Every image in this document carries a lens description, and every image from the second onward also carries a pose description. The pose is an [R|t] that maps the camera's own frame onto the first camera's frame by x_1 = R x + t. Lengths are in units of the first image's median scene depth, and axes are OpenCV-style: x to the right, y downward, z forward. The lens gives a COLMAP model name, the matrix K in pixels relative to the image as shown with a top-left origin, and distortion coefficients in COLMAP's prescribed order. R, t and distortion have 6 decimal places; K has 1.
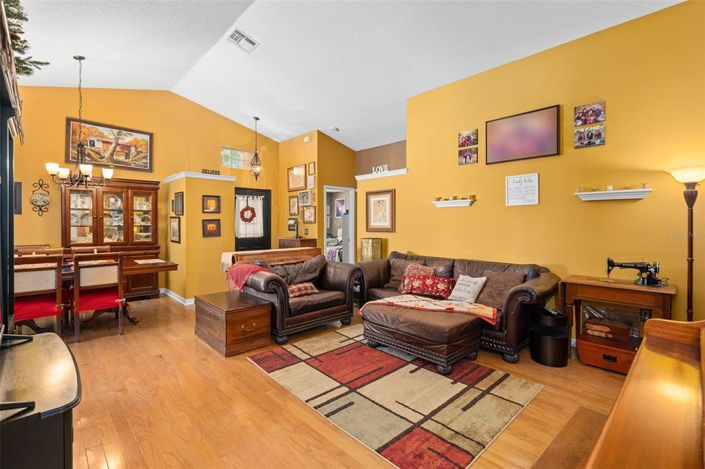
lens RADIAL K [[318.8, 0, 353.7], [0, 318.8, 227.4], [0, 0, 1]] dist [0.000218, 0.000775]
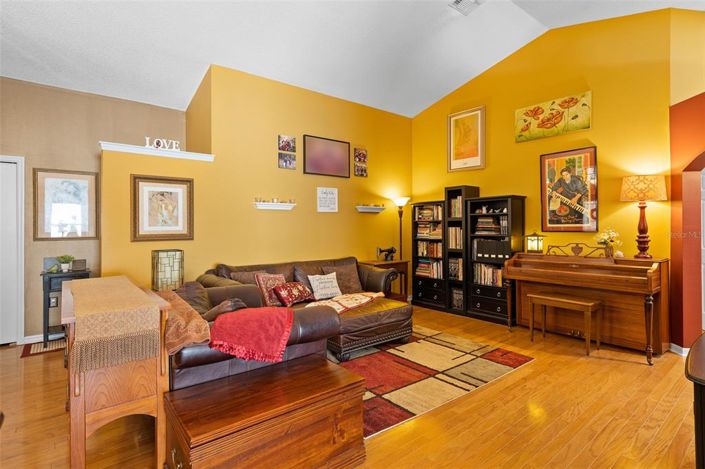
lens RADIAL K [[354.6, 0, 347.8], [0, 354.6, 227.5], [0, 0, 1]] dist [-0.000523, 0.000740]
pose [[0.099000, -0.001481, 0.995086, -0.988071], [0.017439, 0.999848, -0.000247, -0.008838], [-0.994935, 0.017378, 0.099011, 0.915207]]
